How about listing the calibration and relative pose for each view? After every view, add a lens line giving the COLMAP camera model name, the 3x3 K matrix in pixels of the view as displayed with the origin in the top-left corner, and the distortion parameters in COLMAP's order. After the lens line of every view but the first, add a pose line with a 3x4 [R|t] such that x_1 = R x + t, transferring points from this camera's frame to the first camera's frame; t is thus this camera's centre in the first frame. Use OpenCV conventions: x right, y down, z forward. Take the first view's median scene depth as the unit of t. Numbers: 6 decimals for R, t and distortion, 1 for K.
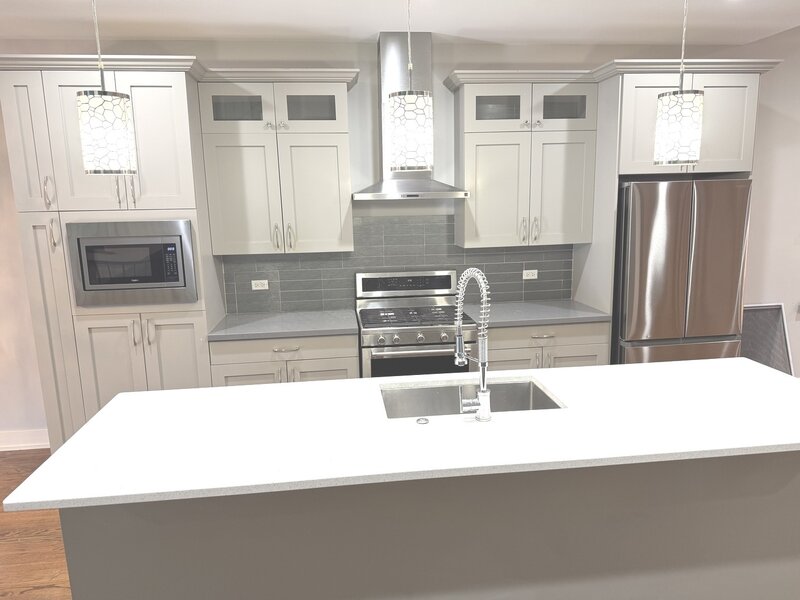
lens RADIAL K [[565.2, 0, 402.0], [0, 565.2, 302.8], [0, 0, 1]] dist [0.048972, -0.062347]
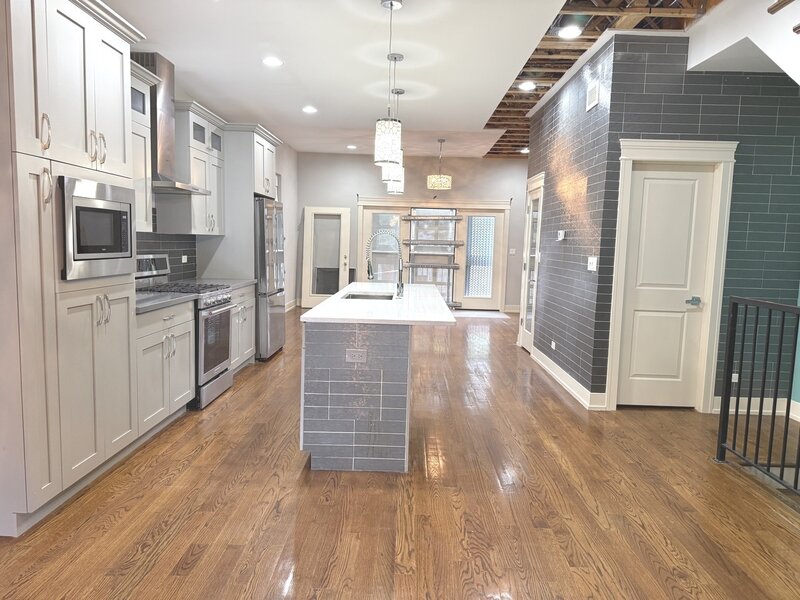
lens RADIAL K [[565.2, 0, 402.0], [0, 565.2, 302.8], [0, 0, 1]] dist [0.048972, -0.062347]
pose [[0.128887, -0.079024, 0.988506, -1.285564], [0.147293, 0.987288, 0.059722, 0.057836], [-0.980659, 0.137902, 0.138888, 0.427178]]
